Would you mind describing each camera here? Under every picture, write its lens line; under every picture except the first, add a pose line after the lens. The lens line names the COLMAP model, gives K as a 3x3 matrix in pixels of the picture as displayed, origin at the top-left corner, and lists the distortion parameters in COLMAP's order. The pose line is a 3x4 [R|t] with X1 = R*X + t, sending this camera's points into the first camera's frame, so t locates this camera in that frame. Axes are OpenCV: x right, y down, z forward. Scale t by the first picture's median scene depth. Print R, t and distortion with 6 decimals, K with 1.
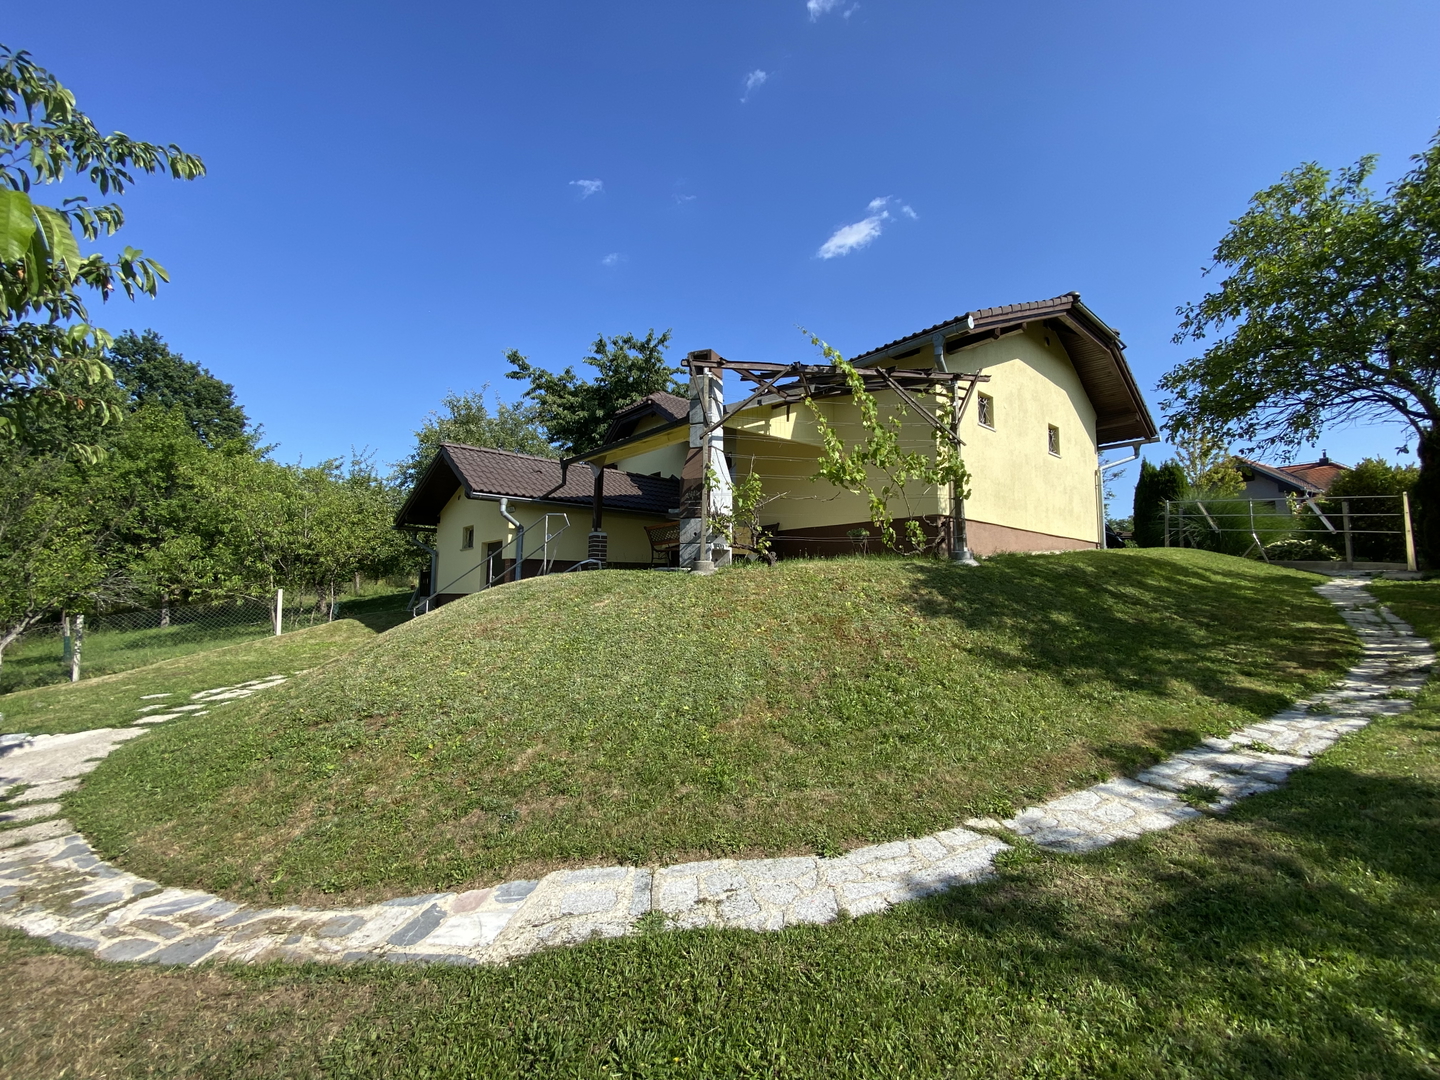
lens RADIAL K [[593.6, 0, 720.0], [0, 593.6, 540.0], [0, 0, 1]] dist [0.038083, -0.028466]
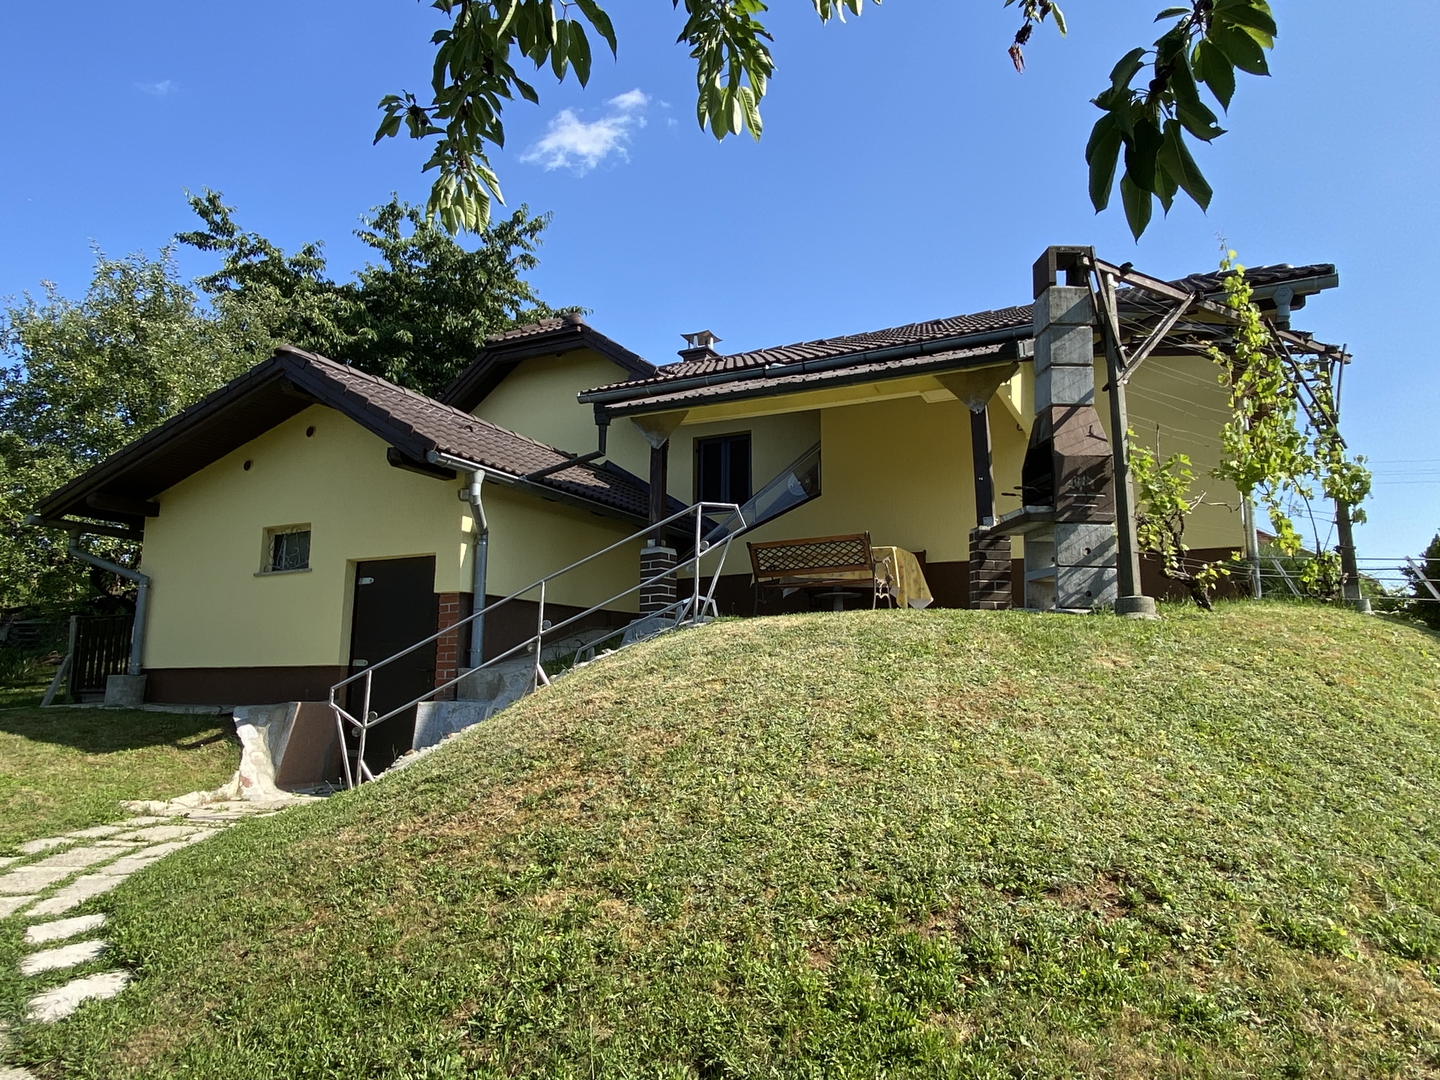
lens RADIAL K [[970.3, 0, 720.0], [0, 970.3, 540.0], [0, 0, 1]] dist [-0.001265, -0.001765]
pose [[0.912898, 0.062131, 0.403431, -0.408094], [-0.034275, 0.996525, -0.075912, 0.034613], [-0.406746, 0.055472, 0.911856, 0.149754]]
